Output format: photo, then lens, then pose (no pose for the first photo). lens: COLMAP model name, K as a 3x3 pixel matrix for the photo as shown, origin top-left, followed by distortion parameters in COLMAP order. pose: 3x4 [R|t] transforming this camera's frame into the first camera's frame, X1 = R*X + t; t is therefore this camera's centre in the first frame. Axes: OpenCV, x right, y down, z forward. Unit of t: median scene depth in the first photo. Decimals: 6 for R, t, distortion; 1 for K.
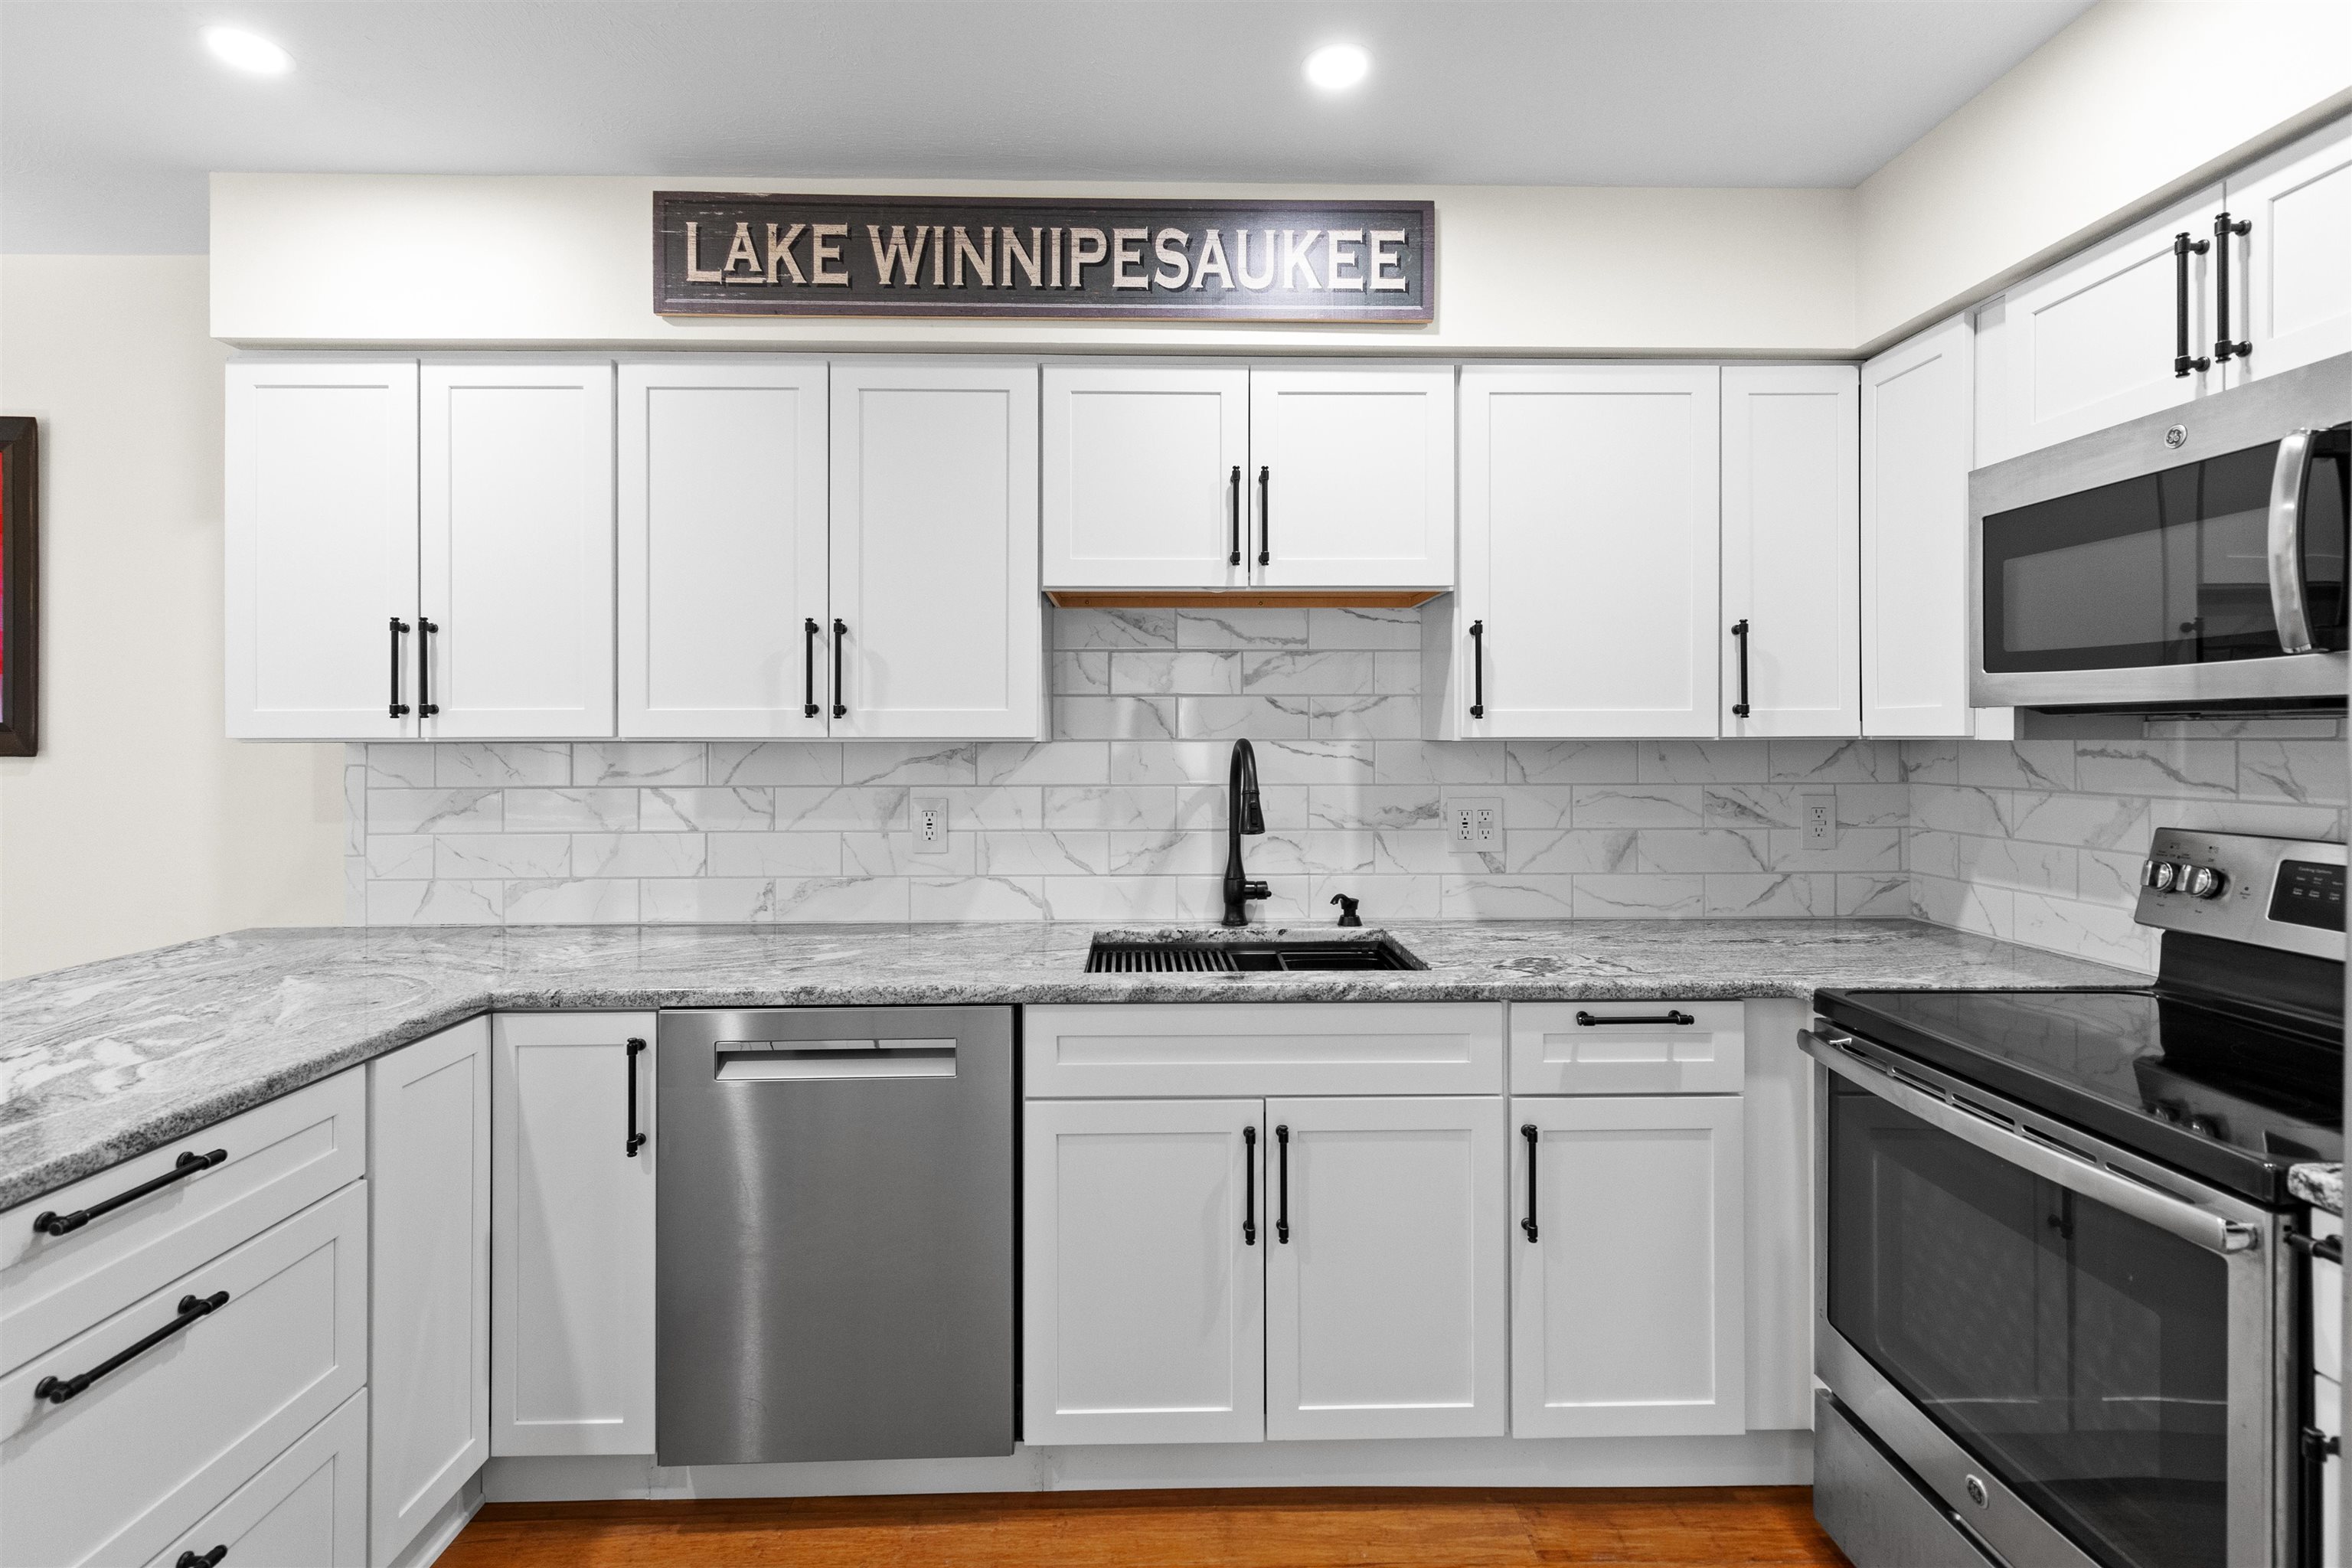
lens RADIAL K [[1116.7, 0, 1179.8], [0, 1116.7, 732.0], [0, 0, 1]] dist [0.007887, -0.002037]
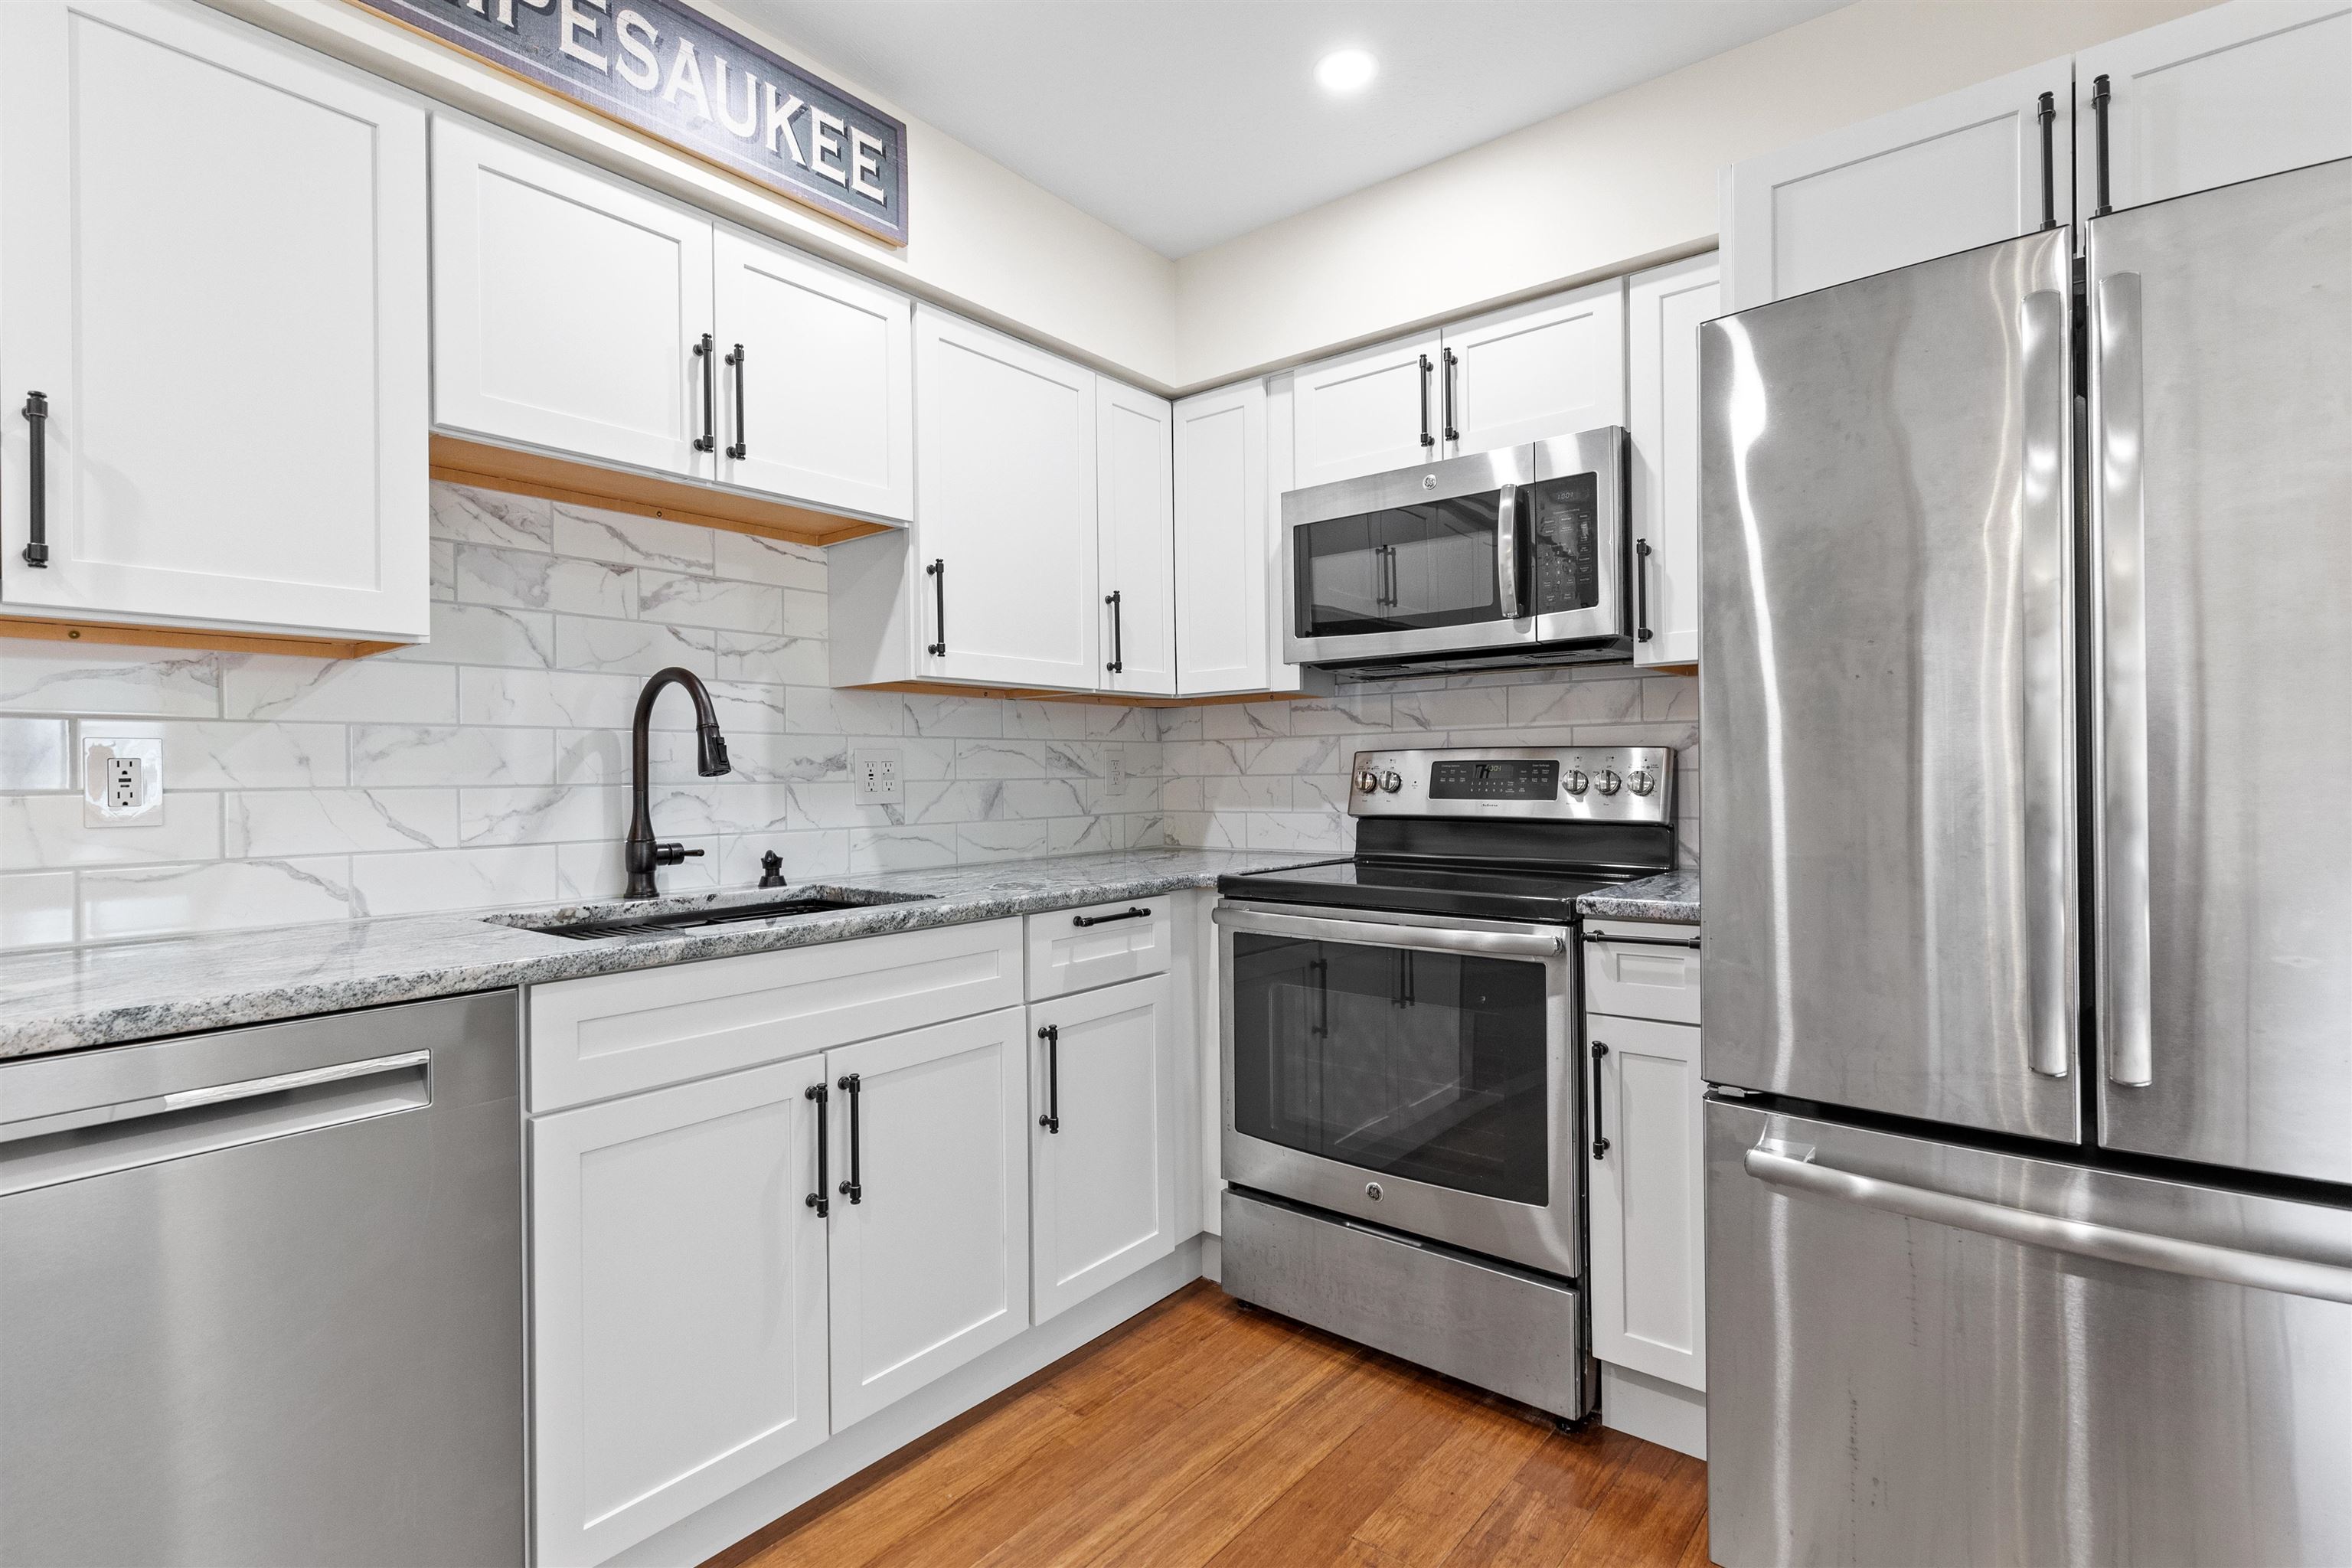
lens RADIAL K [[1116.7, 0, 1179.7], [0, 1116.7, 776.6], [0, 0, 1]] dist [0.007887, -0.002037]
pose [[0.640356, -0.006548, 0.768051, -0.378729], [0.012266, 0.999923, -0.001702, 0.103135], [-0.767981, 0.010510, 0.640387, 0.192127]]
